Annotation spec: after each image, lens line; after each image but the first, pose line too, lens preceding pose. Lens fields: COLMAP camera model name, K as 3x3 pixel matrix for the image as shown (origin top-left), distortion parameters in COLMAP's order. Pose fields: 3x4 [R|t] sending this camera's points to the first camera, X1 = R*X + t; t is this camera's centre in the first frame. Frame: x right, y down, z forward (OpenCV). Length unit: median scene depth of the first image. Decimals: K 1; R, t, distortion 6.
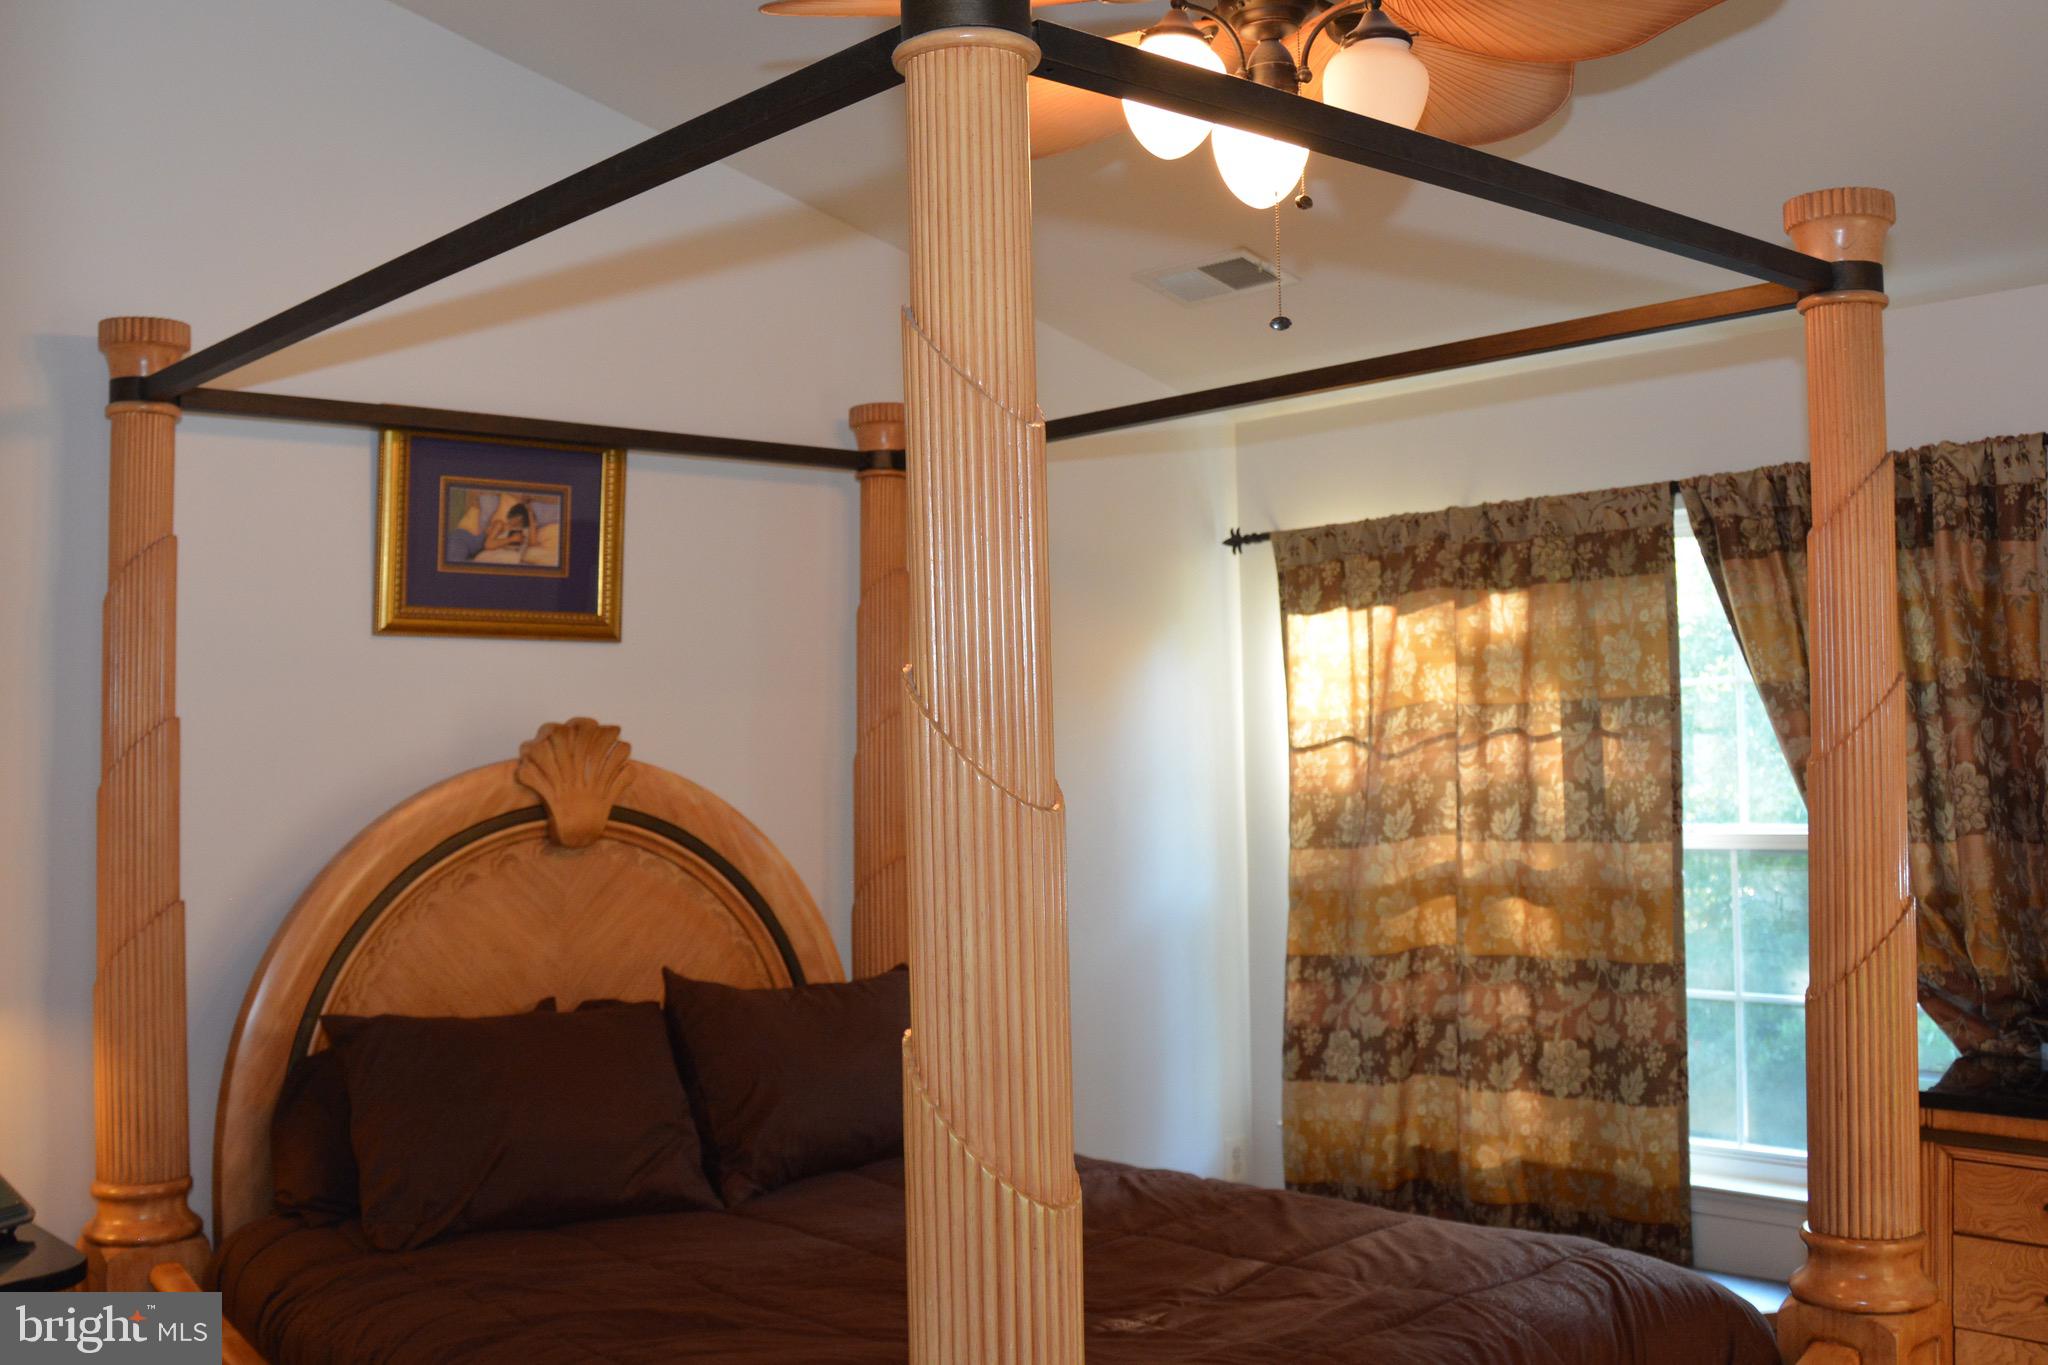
lens RADIAL K [[2116.6, 0, 1024.0], [0, 2116.6, 682.5], [0, 0, 1]] dist [-0.167301, 0.000499]
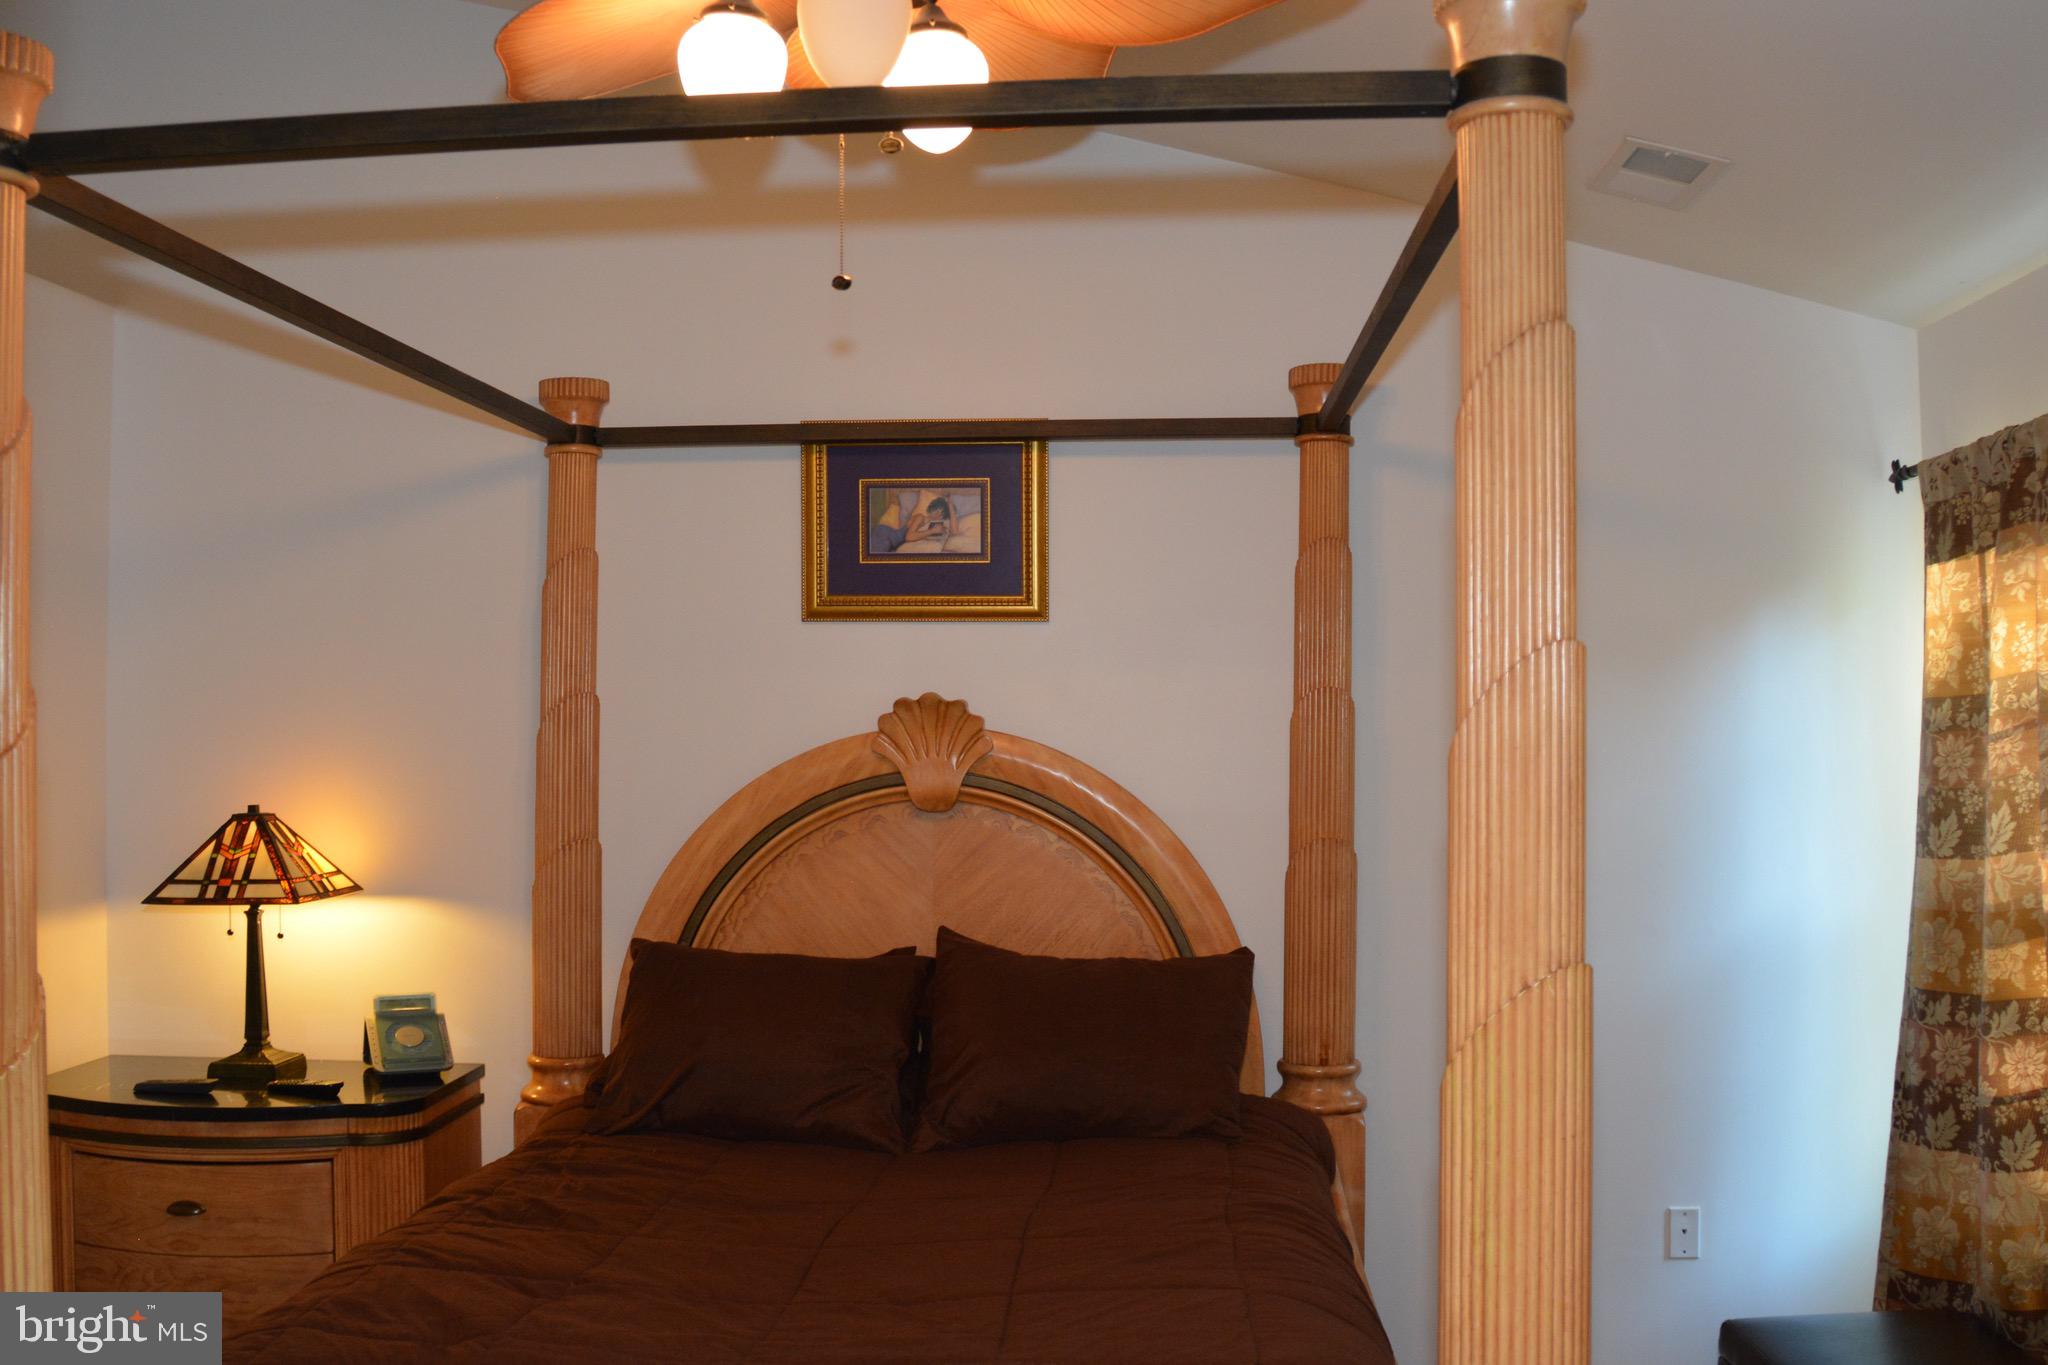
lens RADIAL K [[2088.6, 0, 1024.7], [0, 2088.6, 727.7], [0, 0, 1]] dist [-0.162374, 0.002480]
pose [[0.664510, 0.016207, -0.747104, 0.615697], [0.014281, 0.999307, 0.034381, -0.001950], [0.747143, -0.033516, 0.663818, 0.306962]]
